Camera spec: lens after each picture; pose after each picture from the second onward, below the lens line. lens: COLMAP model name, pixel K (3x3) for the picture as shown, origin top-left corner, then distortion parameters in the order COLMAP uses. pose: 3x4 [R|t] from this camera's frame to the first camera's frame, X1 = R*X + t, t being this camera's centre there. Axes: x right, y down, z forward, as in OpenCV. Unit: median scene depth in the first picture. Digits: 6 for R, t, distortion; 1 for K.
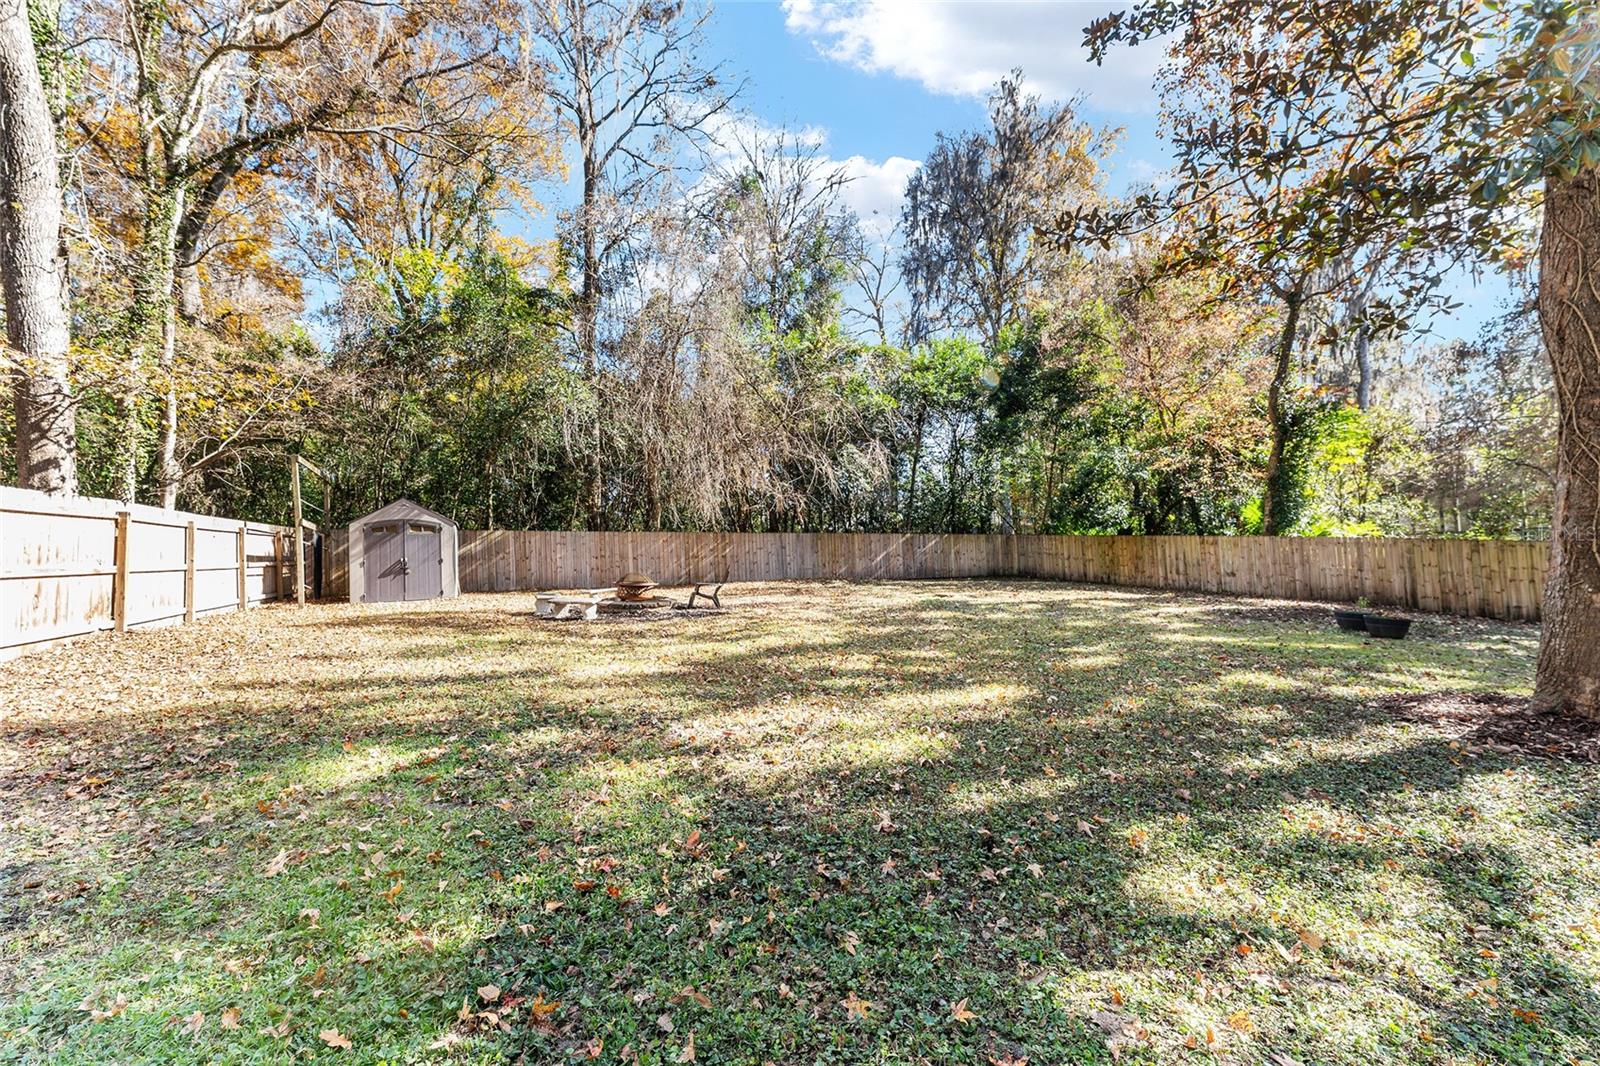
lens RADIAL K [[642.0, 0, 793.8], [0, 642.0, 522.3], [0, 0, 1]] dist [0.001280, -0.000920]
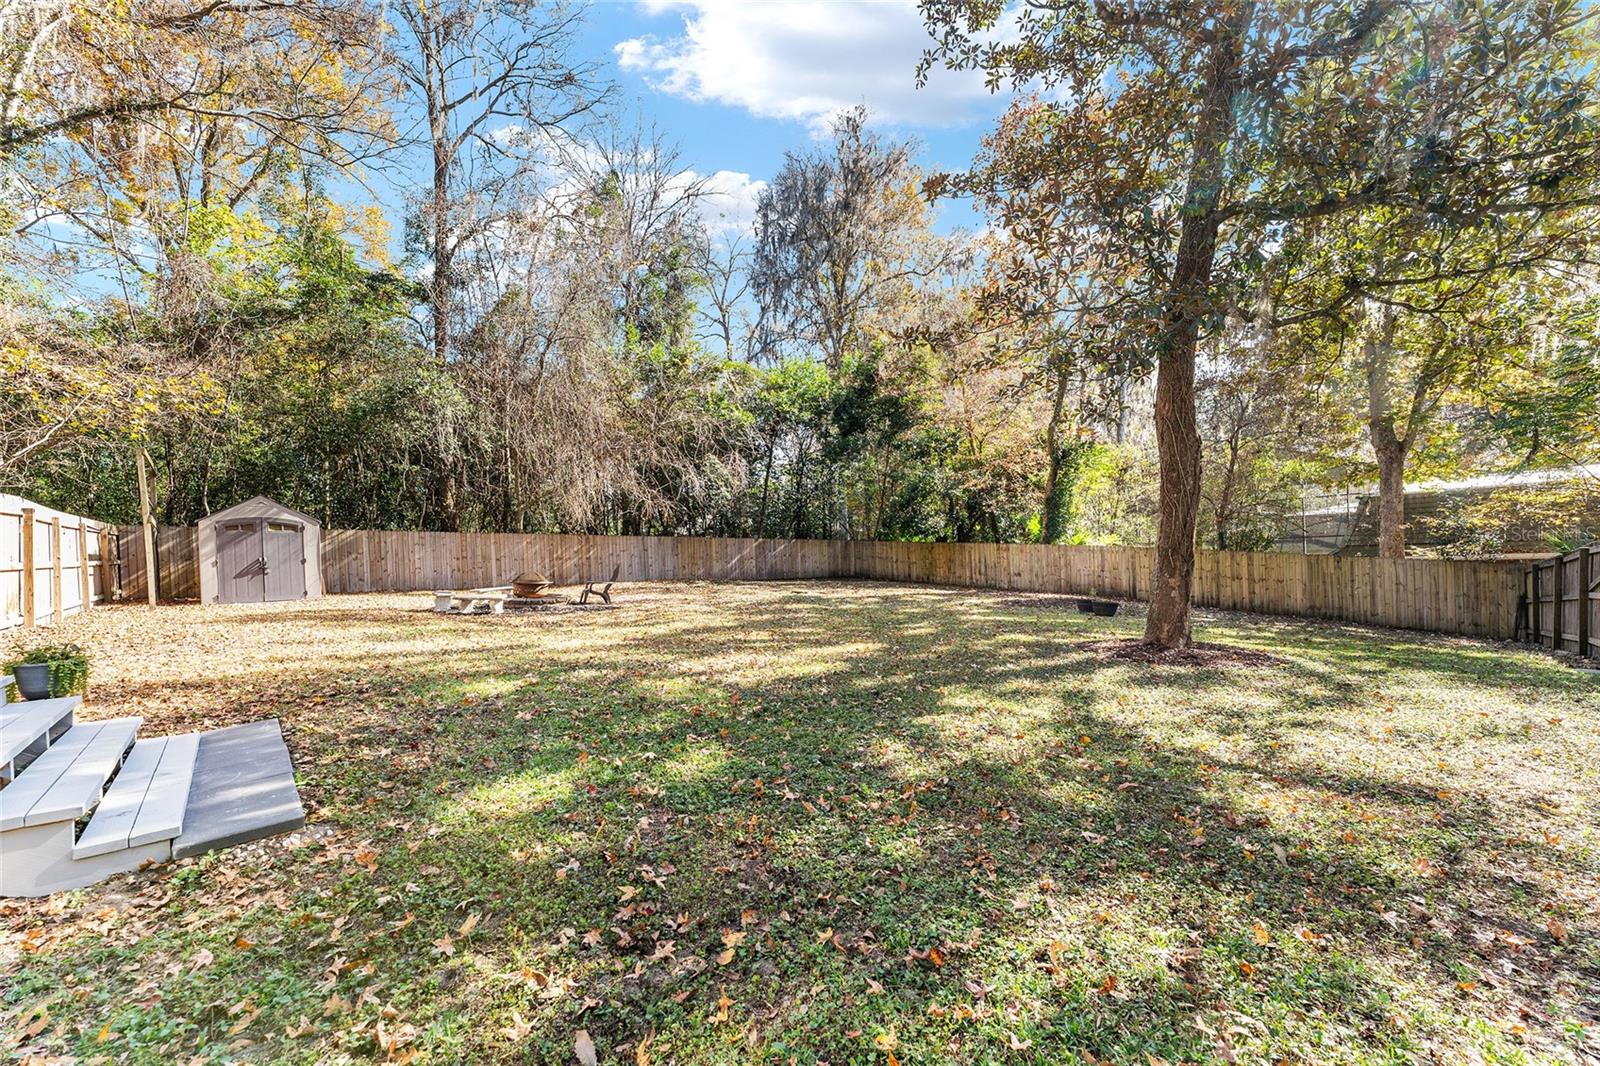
lens RADIAL K [[642.0, 0, 802.8], [0, 642.0, 540.6], [0, 0, 1]] dist [0.001280, -0.000920]
pose [[0.965565, 0.012366, 0.259868, -0.047021], [-0.018385, 0.999616, 0.020746, -0.003051], [-0.259511, -0.024809, 0.965421, -0.091710]]
